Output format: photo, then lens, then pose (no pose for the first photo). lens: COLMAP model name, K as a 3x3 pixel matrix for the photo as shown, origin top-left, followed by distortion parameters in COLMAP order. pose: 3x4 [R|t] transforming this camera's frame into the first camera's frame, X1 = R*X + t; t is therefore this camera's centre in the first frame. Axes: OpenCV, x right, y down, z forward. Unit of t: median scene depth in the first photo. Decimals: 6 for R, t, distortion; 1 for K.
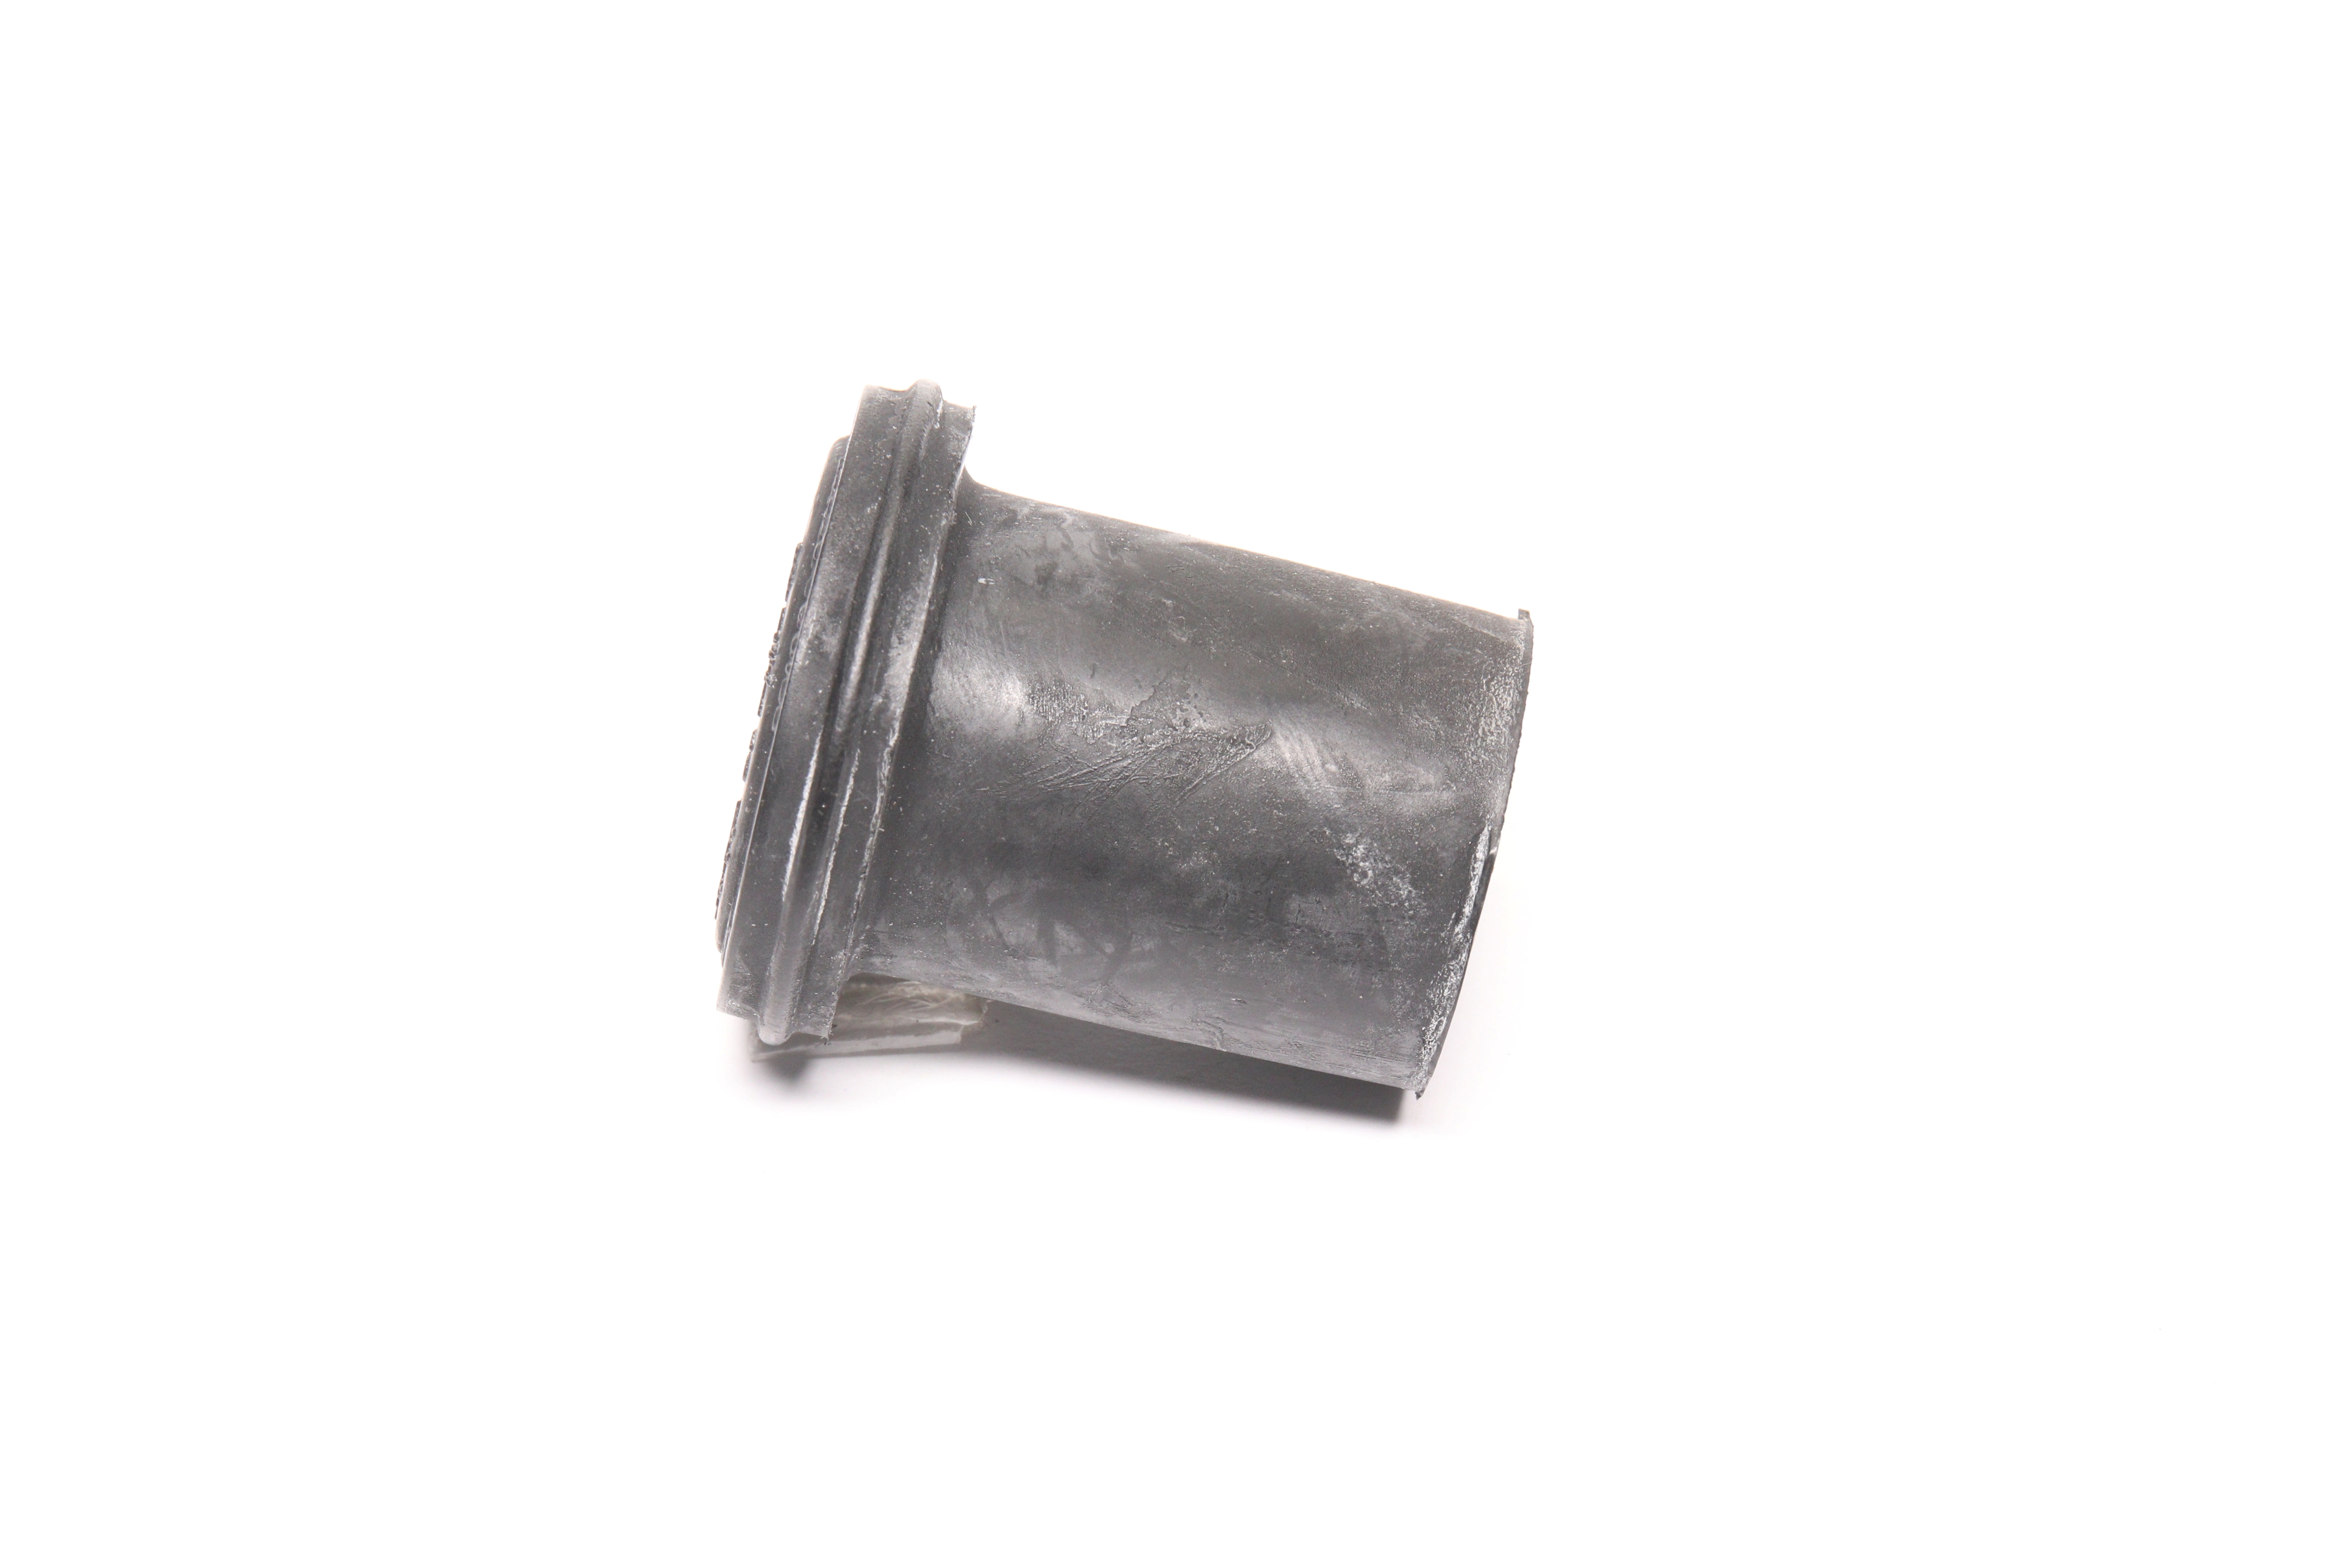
lens RADIAL K [[7601.2, 0, 1176.0], [0, 7601.2, 784.0], [0, 0, 1]] dist [-0.038433, -0.049601]
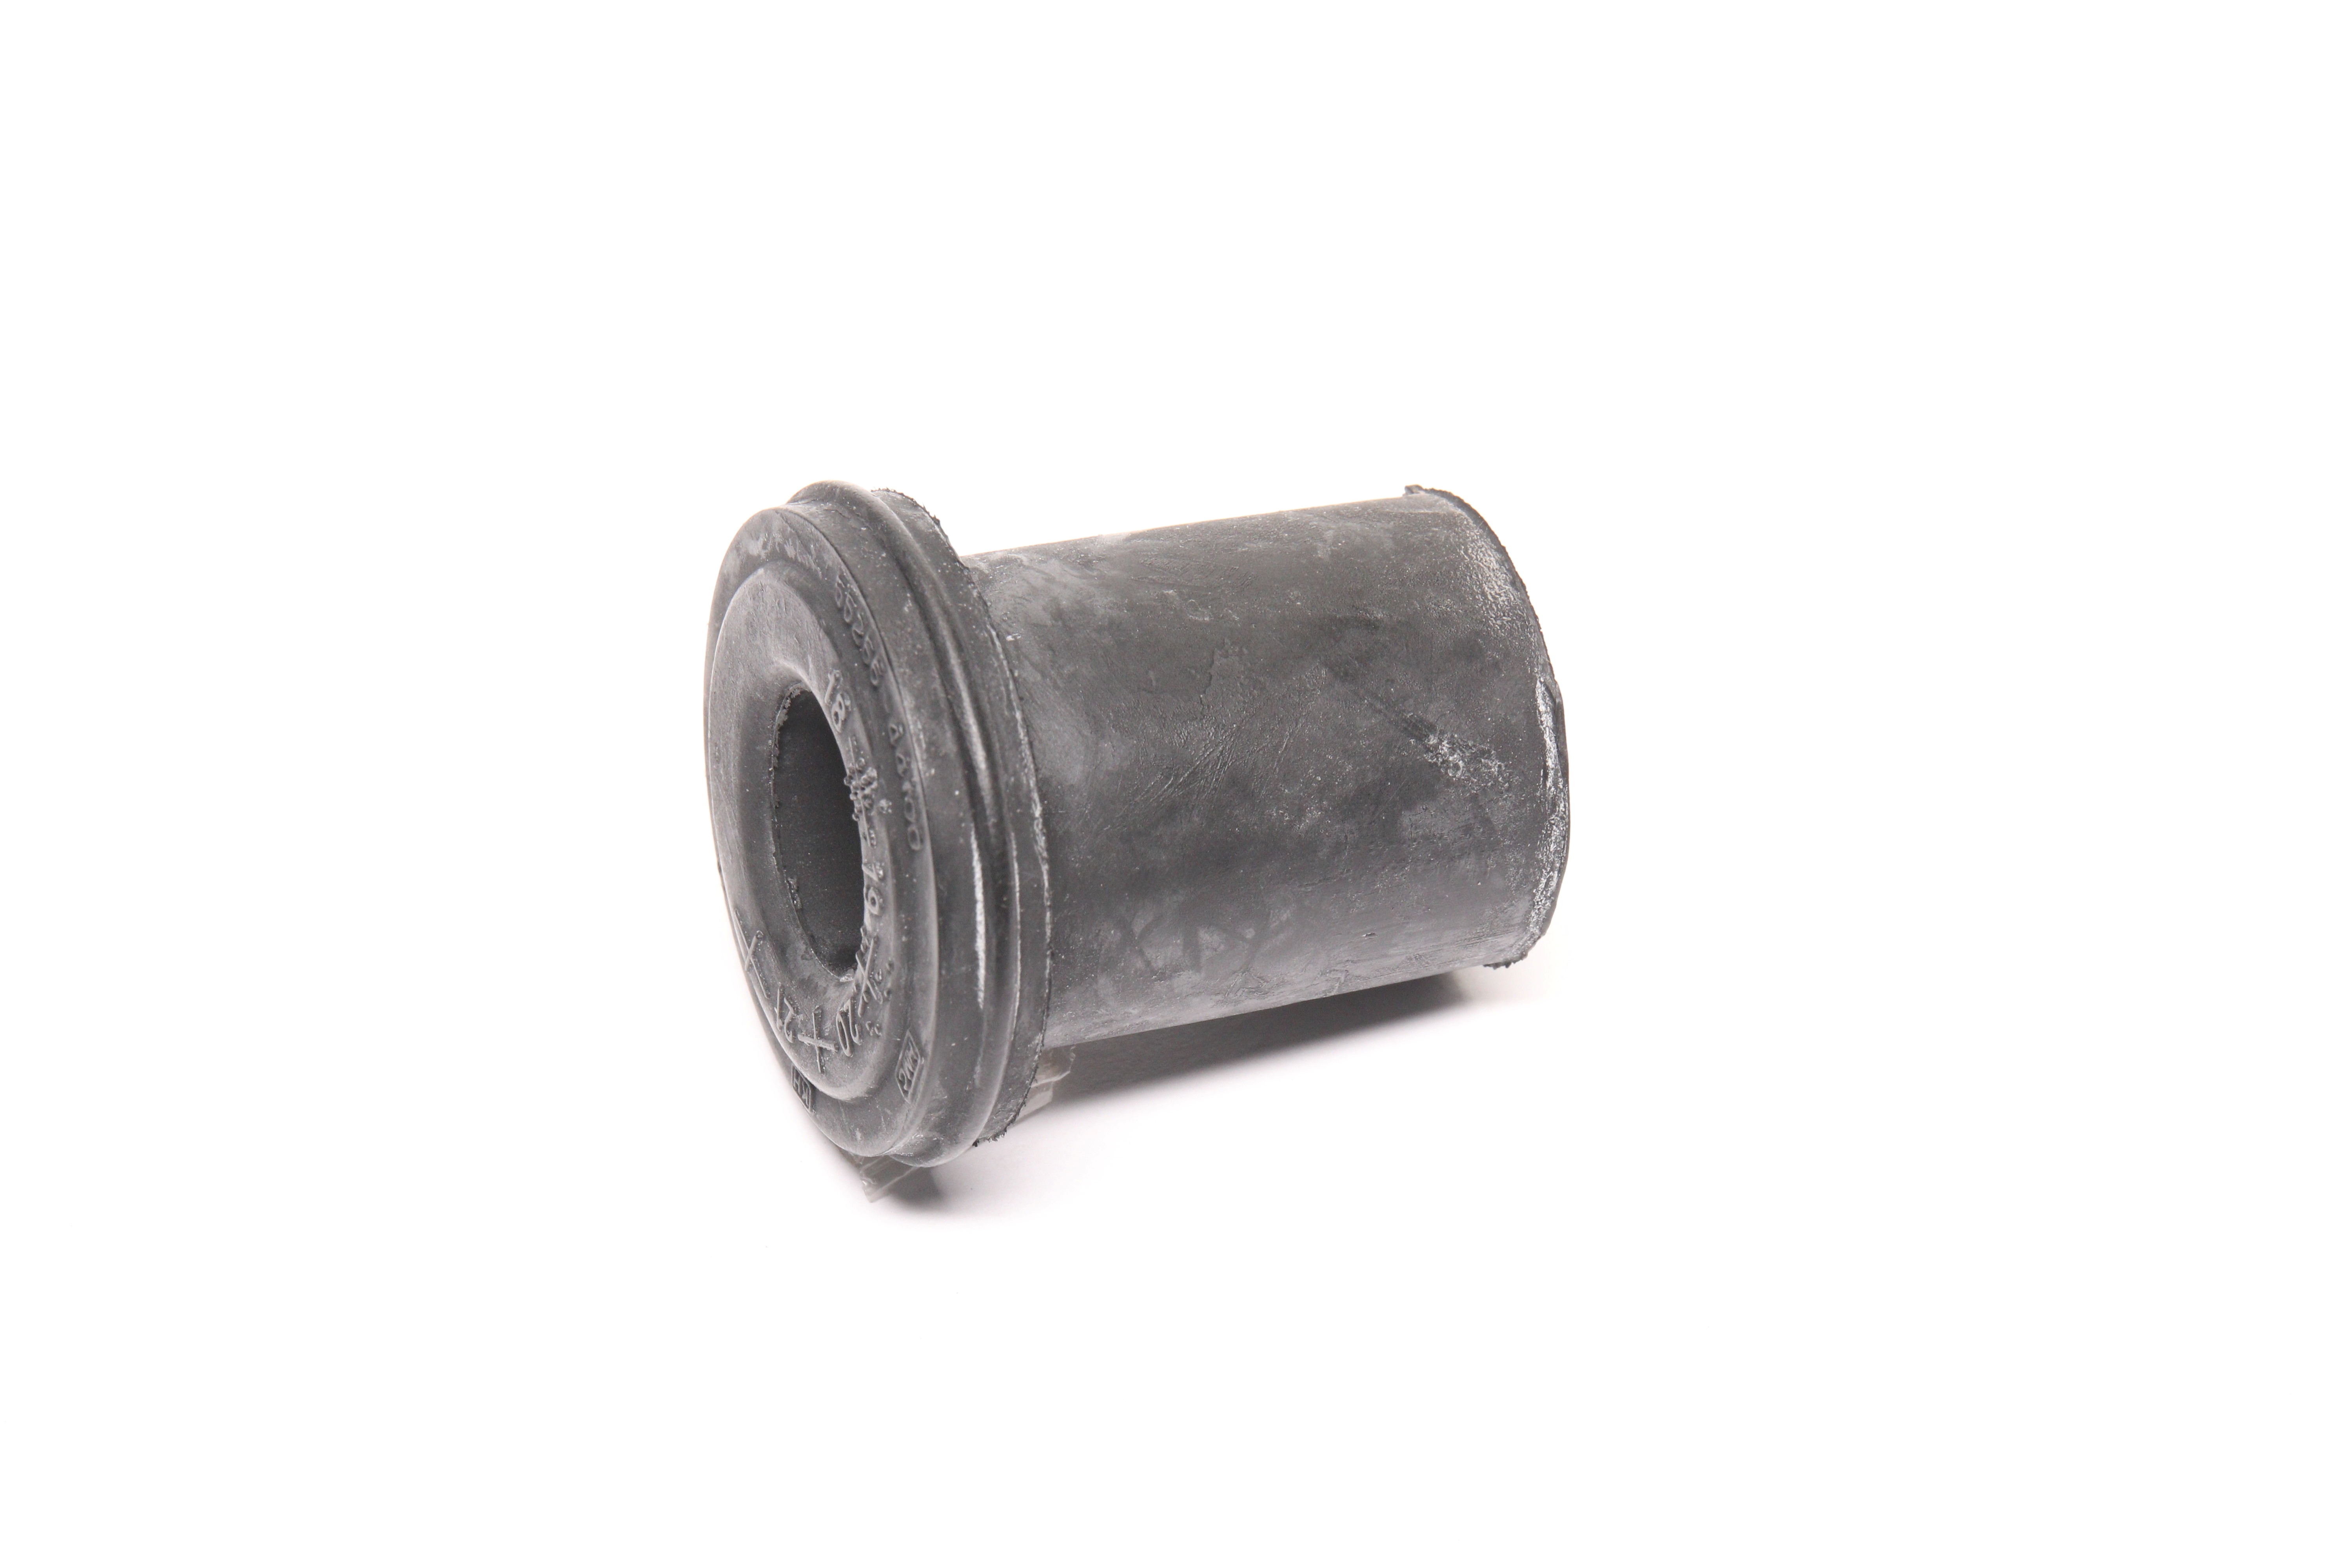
lens RADIAL K [[7601.2, 0, 1176.0], [0, 7601.2, 784.0], [0, 0, 1]] dist [-0.038433, -0.049601]
pose [[0.843851, -0.368766, 0.389778, -0.401158], [0.368703, 0.926260, 0.078102, -0.078667], [-0.389837, 0.077806, 0.917591, 0.082845]]
